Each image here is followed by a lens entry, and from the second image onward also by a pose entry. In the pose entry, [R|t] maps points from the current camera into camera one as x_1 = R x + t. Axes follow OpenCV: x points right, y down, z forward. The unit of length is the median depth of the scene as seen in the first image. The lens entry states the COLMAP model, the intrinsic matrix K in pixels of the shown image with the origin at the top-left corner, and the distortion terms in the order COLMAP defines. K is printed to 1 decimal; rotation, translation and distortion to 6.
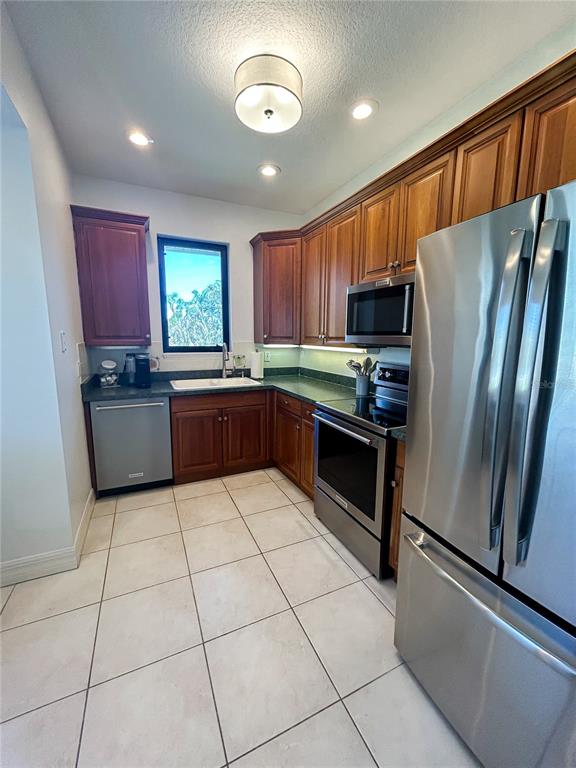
lens RADIAL K [[309.2, 0, 286.9], [0, 309.2, 383.0], [0, 0, 1]] dist [-0.006200, 0.001161]
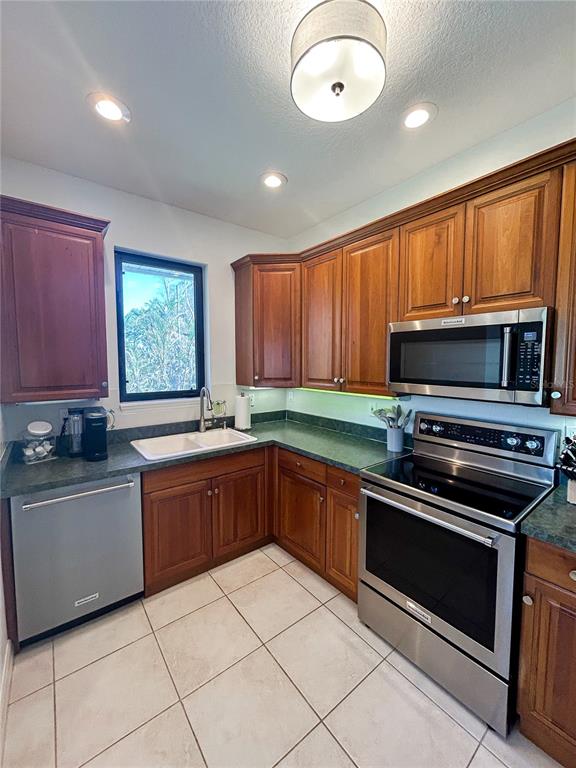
lens RADIAL K [[309.2, 0, 288.8], [0, 309.2, 381.9], [0, 0, 1]] dist [-0.006200, 0.001161]
pose [[0.974241, -0.022774, 0.224355, -0.209127], [0.042027, 0.995793, -0.081419, -0.087000], [-0.221557, 0.088751, 0.971100, 0.236770]]
